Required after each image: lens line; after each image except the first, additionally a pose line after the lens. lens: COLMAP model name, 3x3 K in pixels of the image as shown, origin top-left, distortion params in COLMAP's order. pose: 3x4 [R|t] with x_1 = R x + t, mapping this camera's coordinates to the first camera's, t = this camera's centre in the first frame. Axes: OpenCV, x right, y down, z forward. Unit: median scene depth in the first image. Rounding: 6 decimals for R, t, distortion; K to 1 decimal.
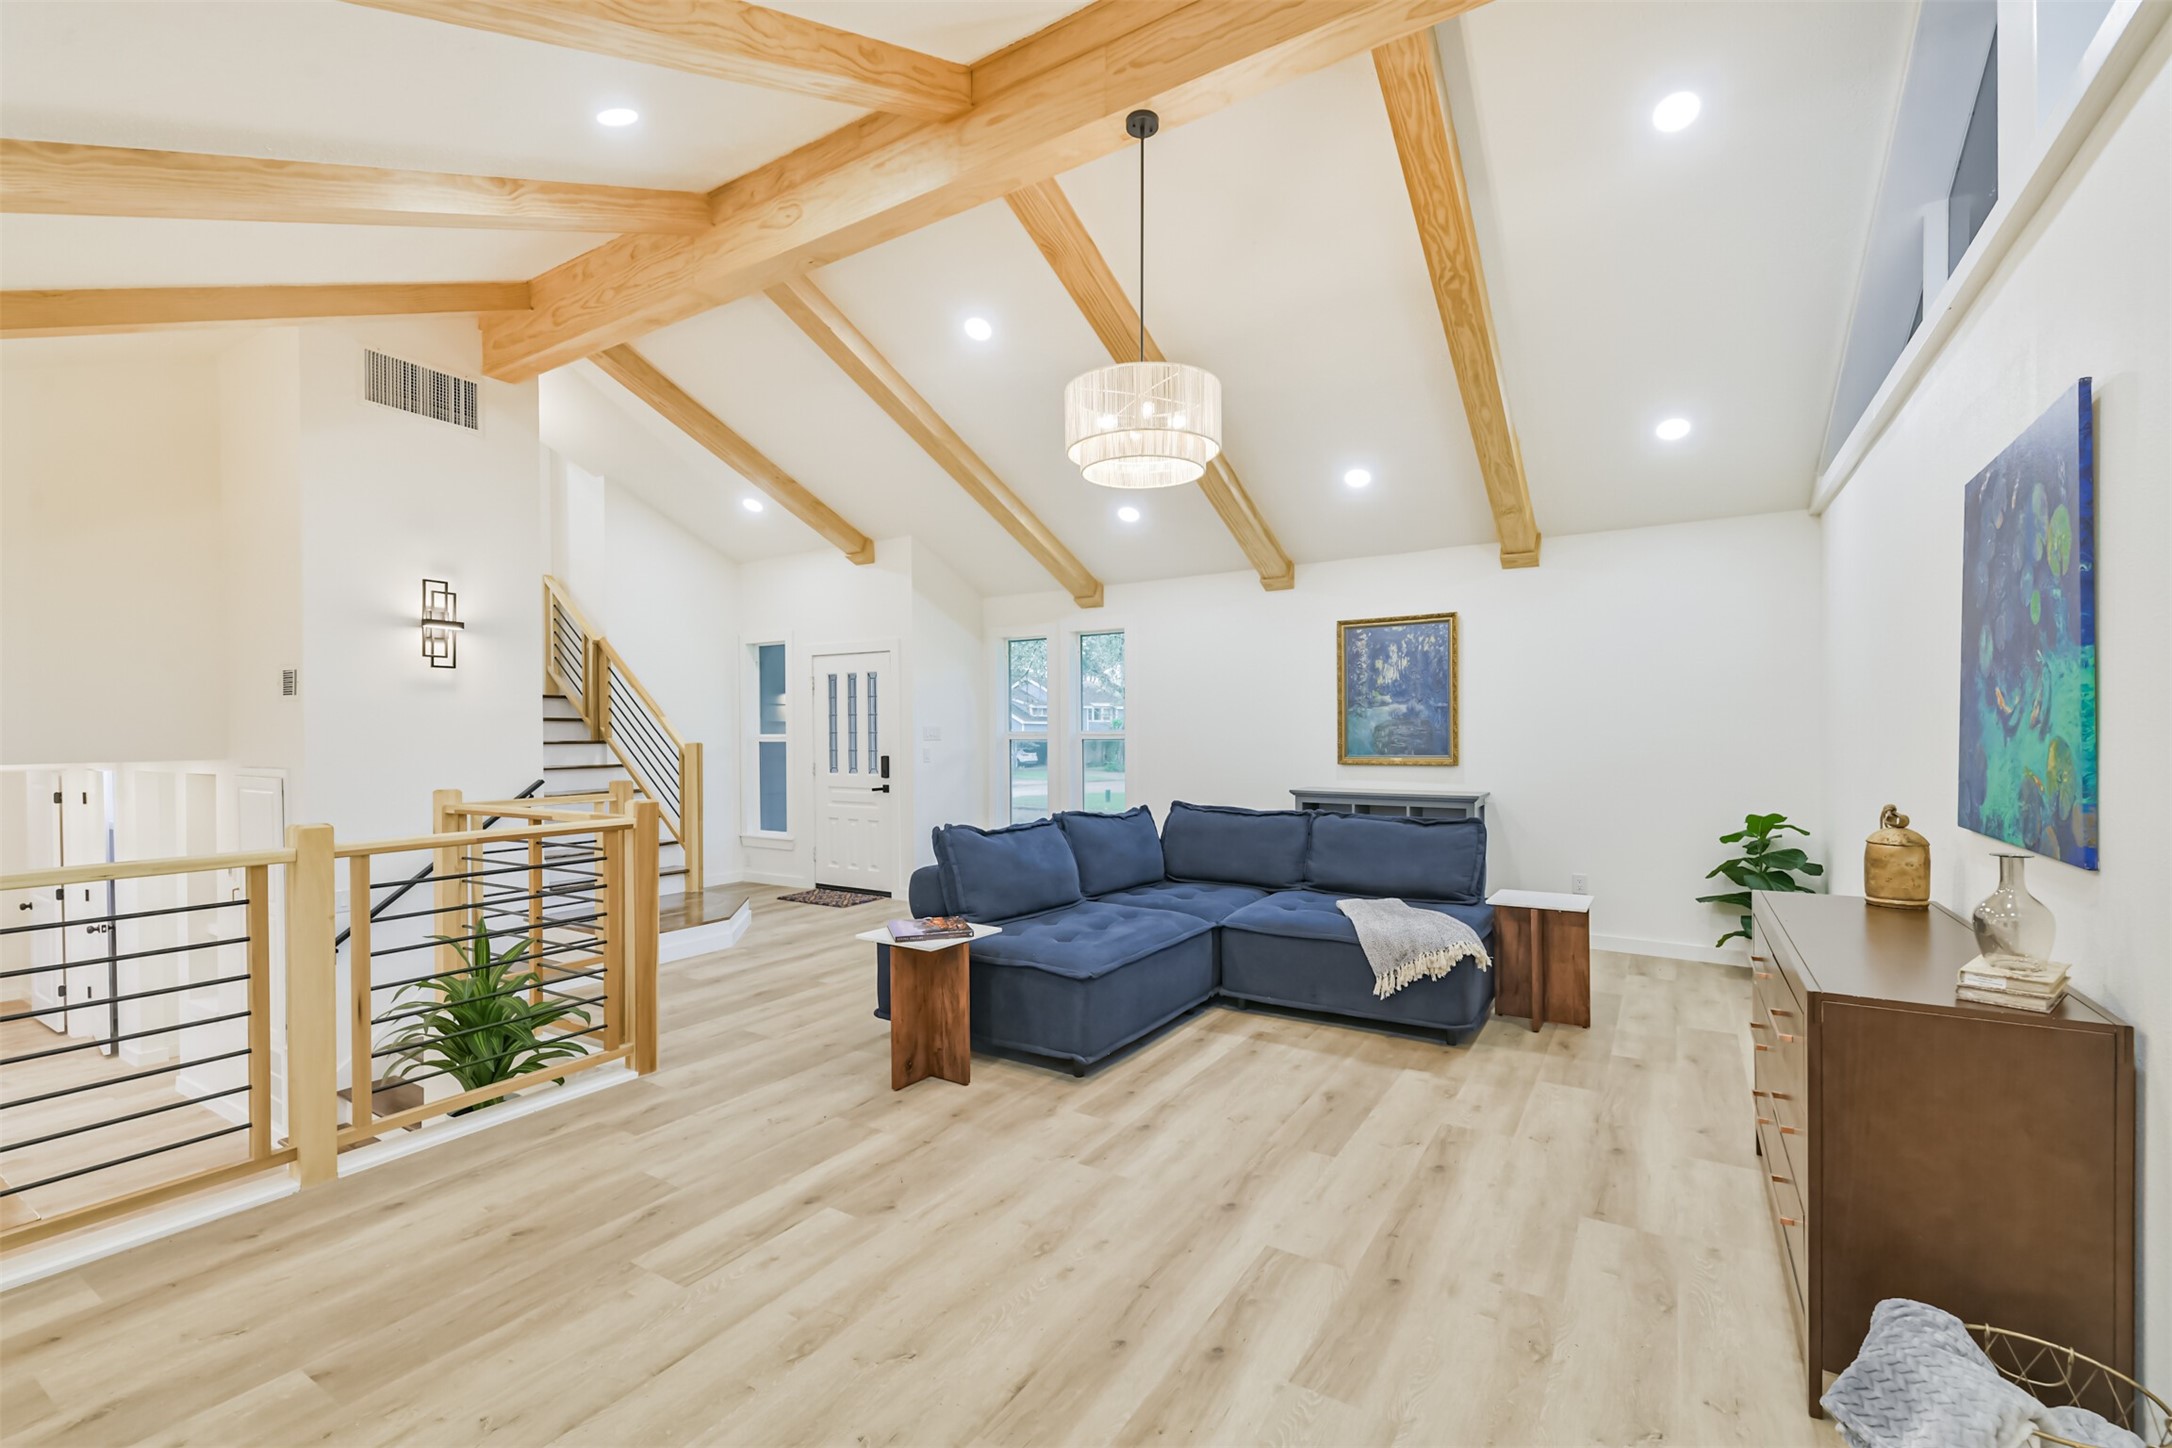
lens RADIAL K [[924.4, 0, 1075.6], [0, 924.4, 719.6], [0, 0, 1]] dist [0.021160, -0.013719]
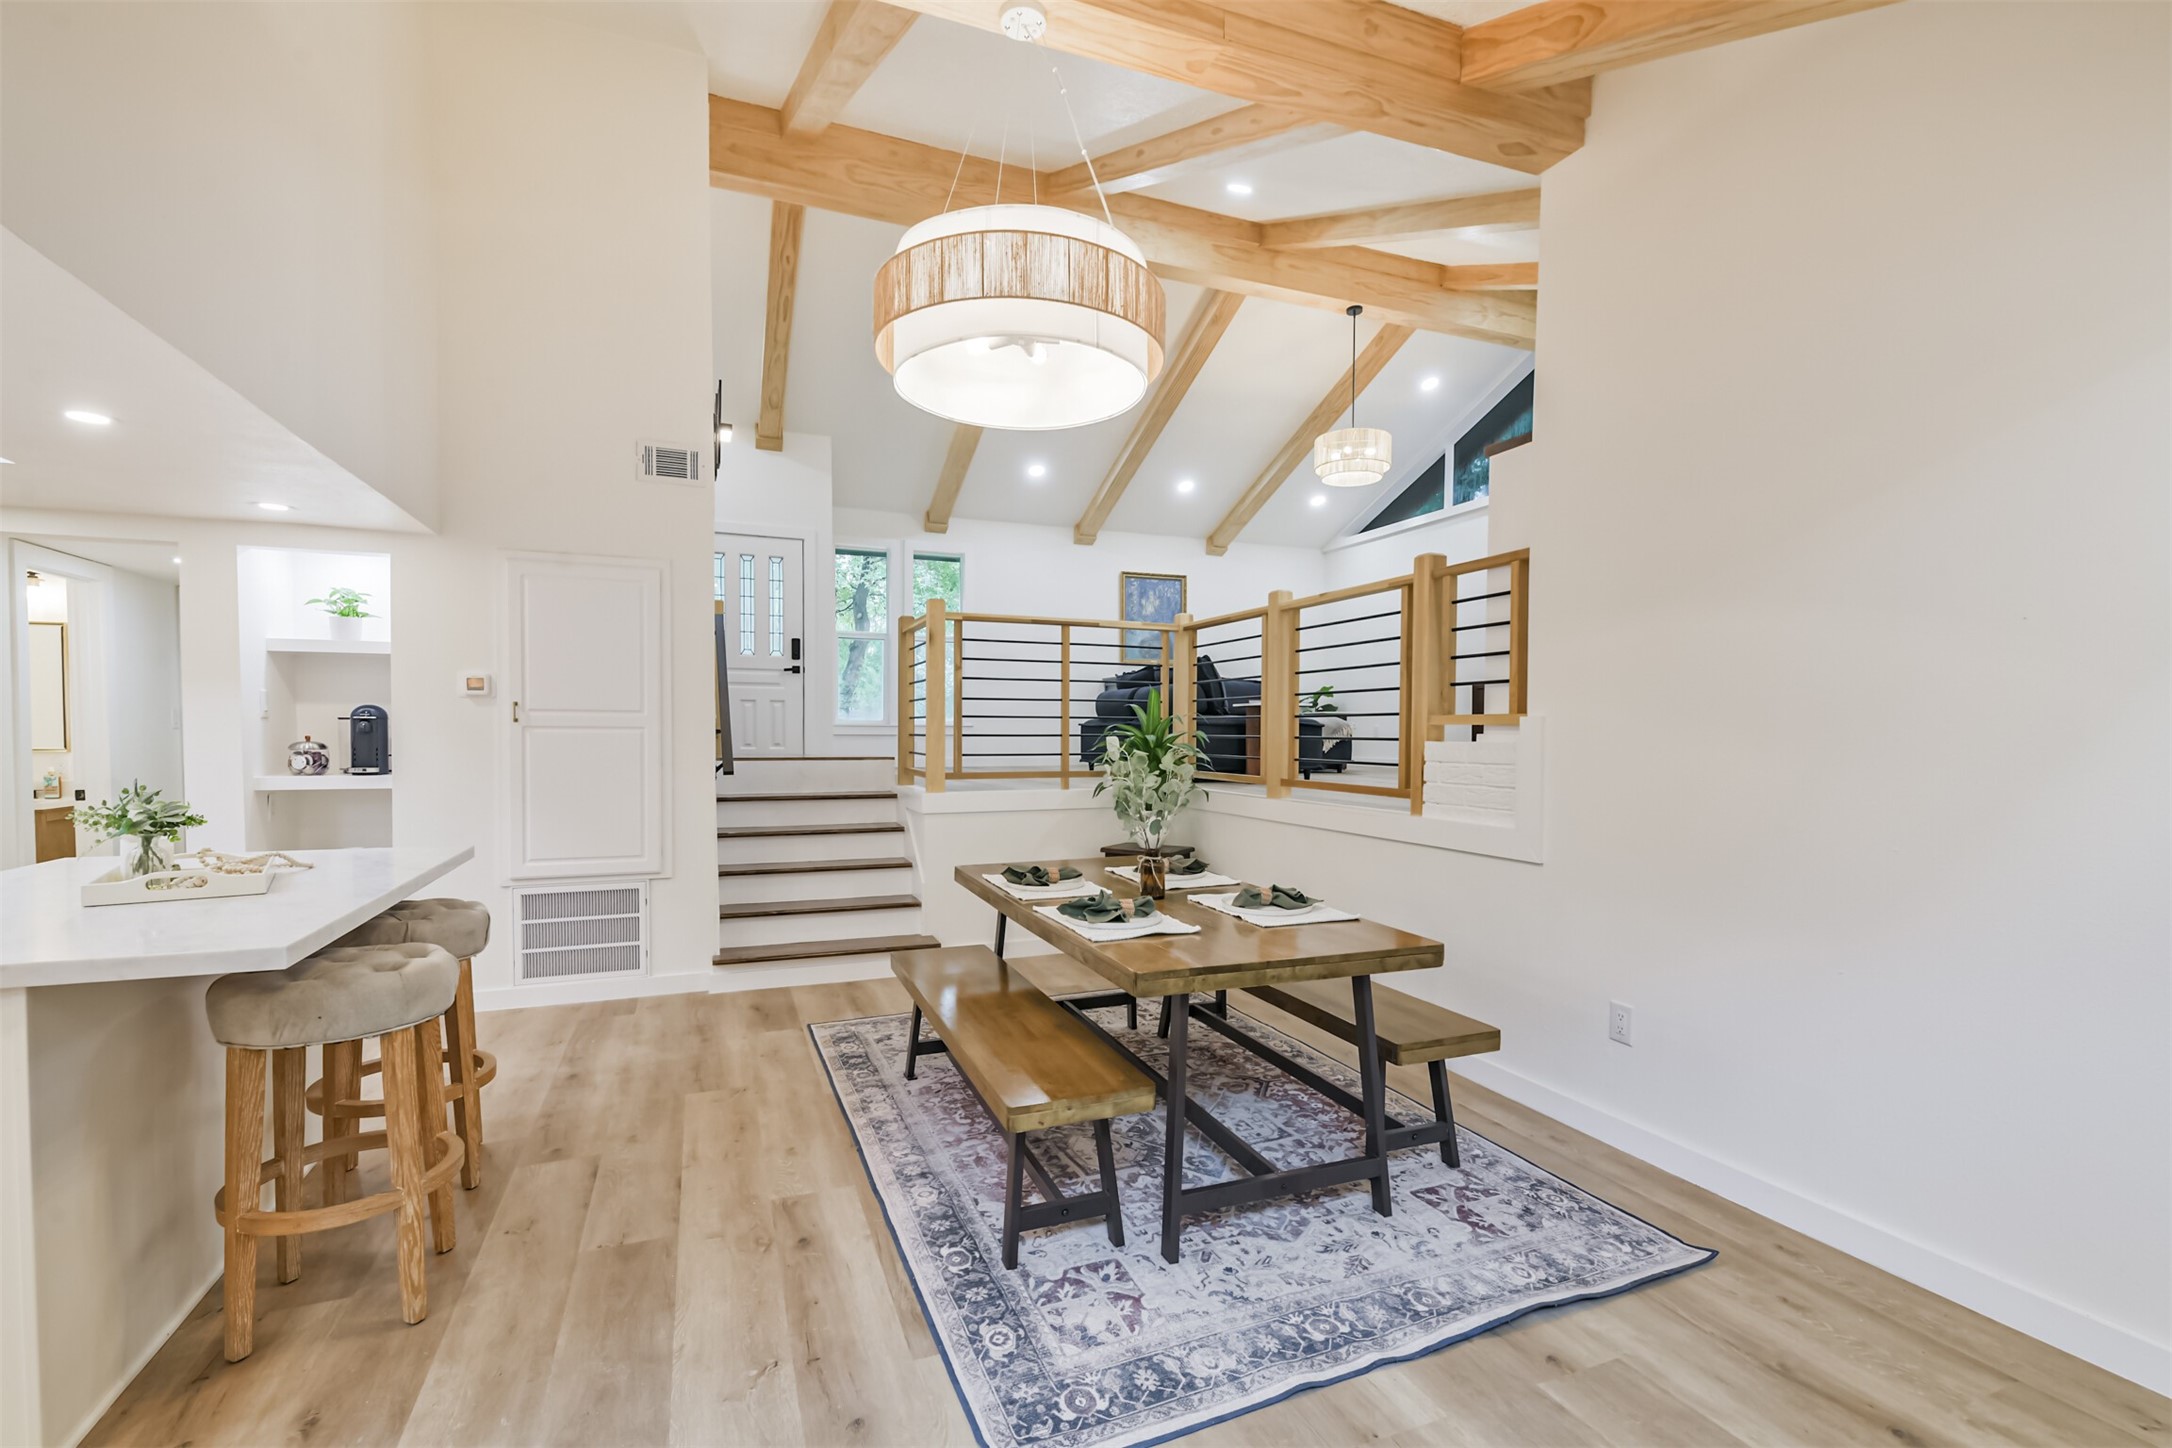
lens RADIAL K [[945.6, 0, 1081.5], [0, 945.6, 753.4], [0, 0, 1]] dist [0.007548, -0.000055]
pose [[0.595830, -0.008575, 0.803065, -1.749181], [-0.020892, 0.999439, 0.026173, 0.268716], [-0.802839, -0.032372, 0.595317, 0.170963]]
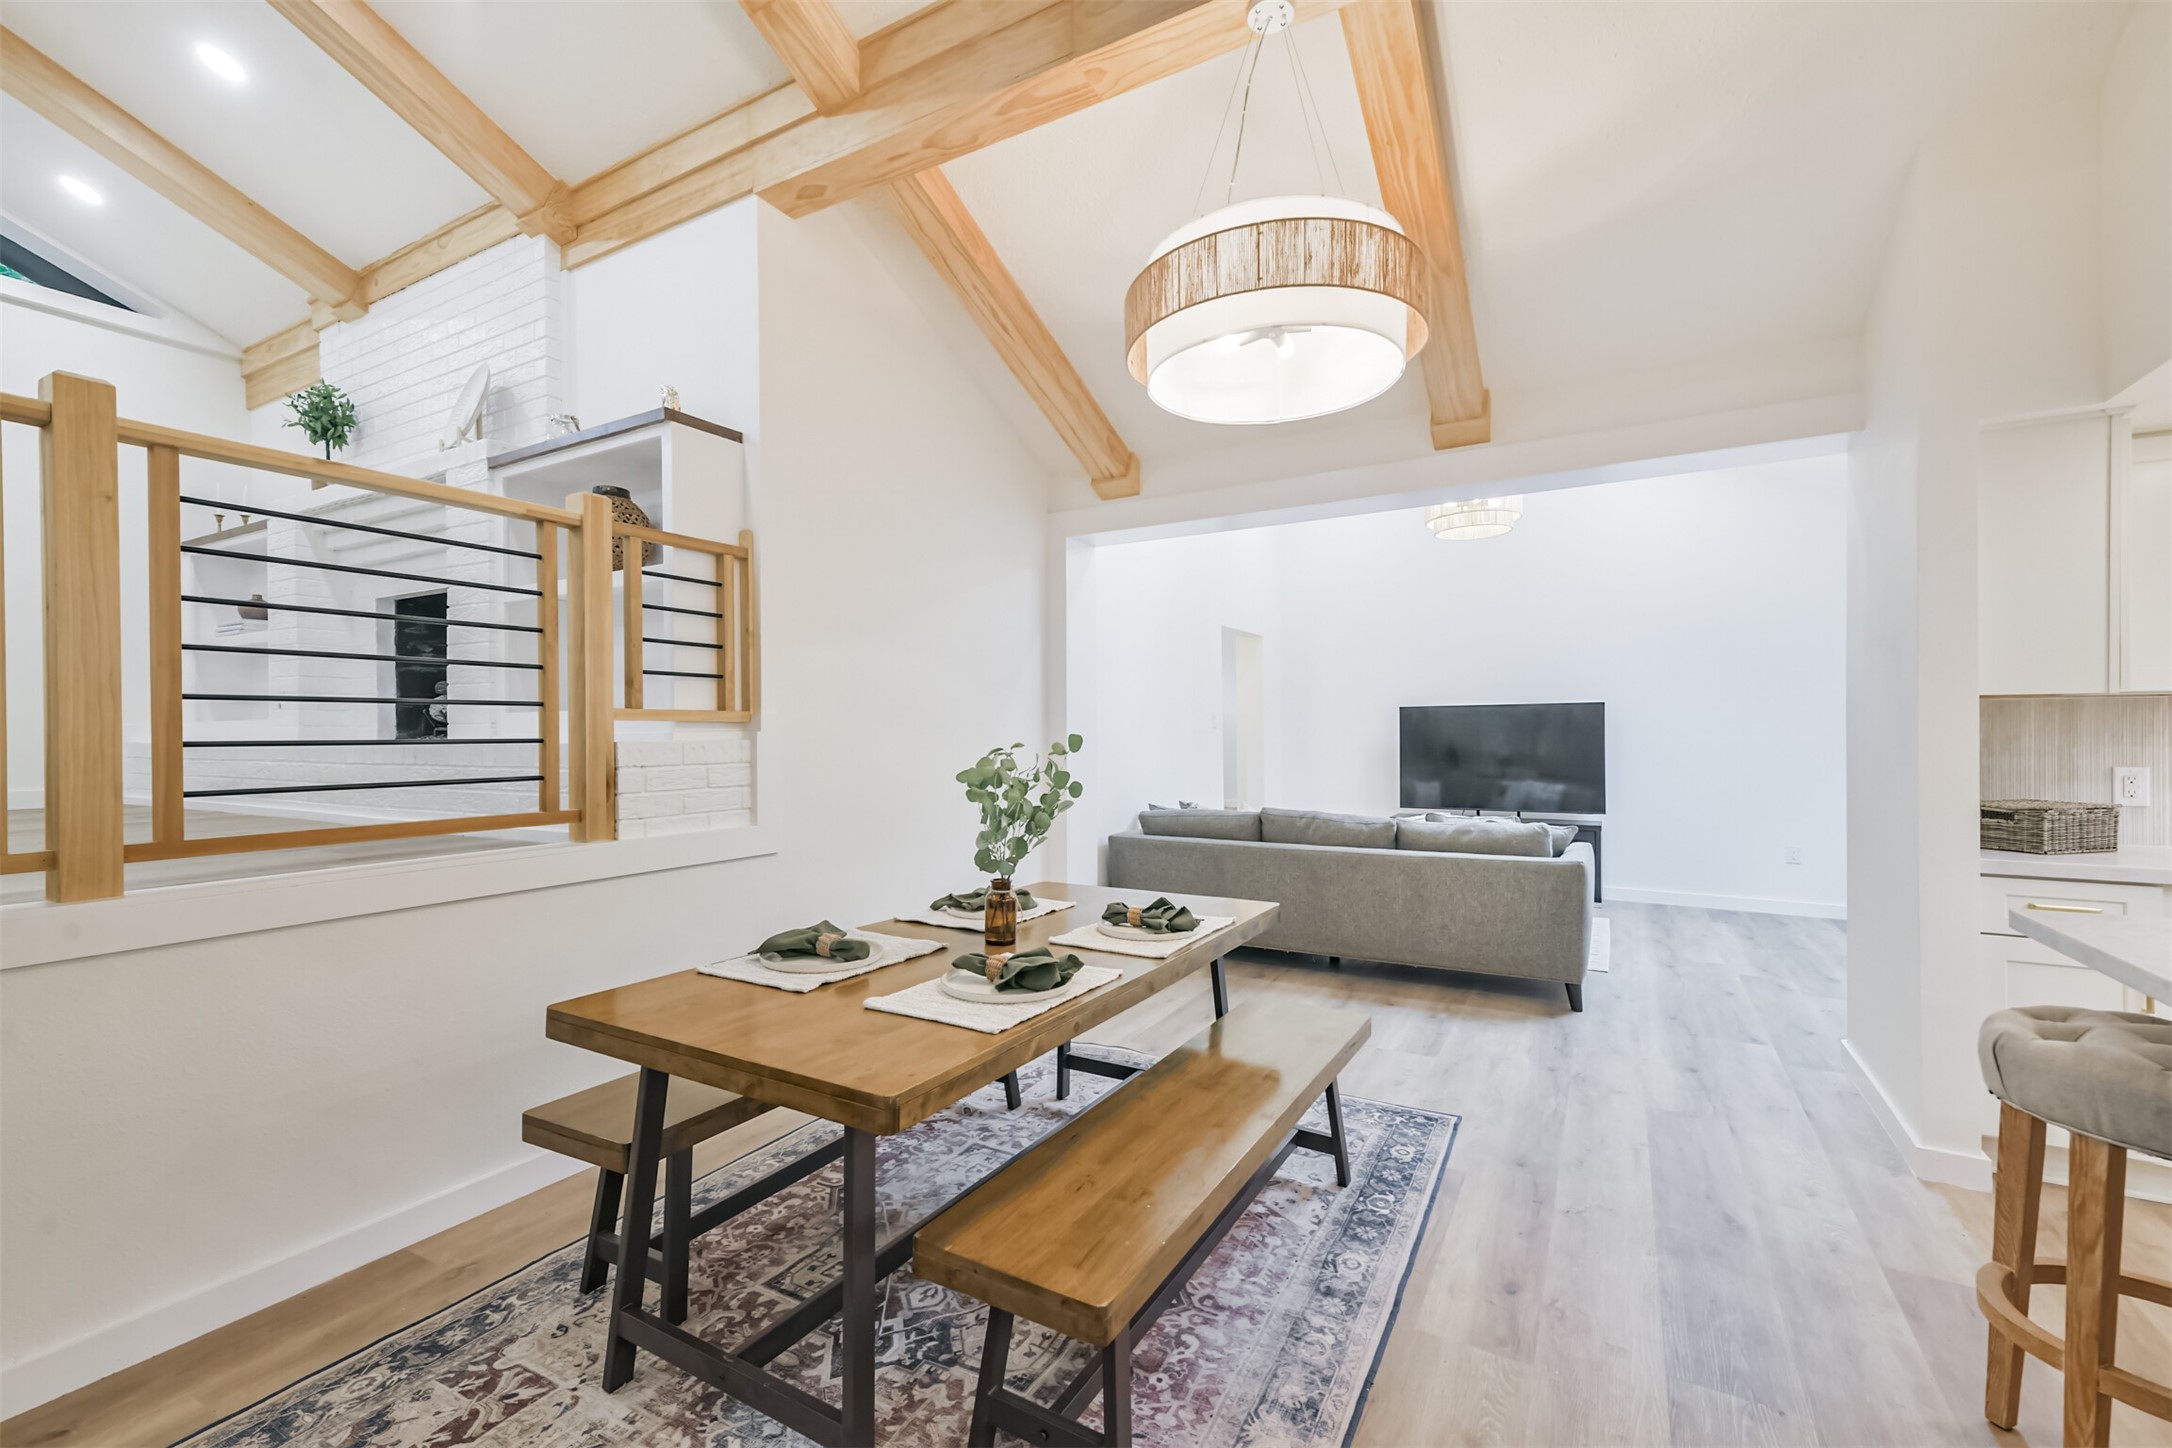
lens RADIAL K [[920.2, 0, 1089.0], [0, 920.2, 744.5], [0, 0, 1]] dist [0.022647, -0.000905]
pose [[-0.999280, 0.013071, -0.035619, -1.117207], [0.013196, 0.999908, -0.003258, 0.282973], [0.035574, -0.003726, -0.999360, 1.187413]]
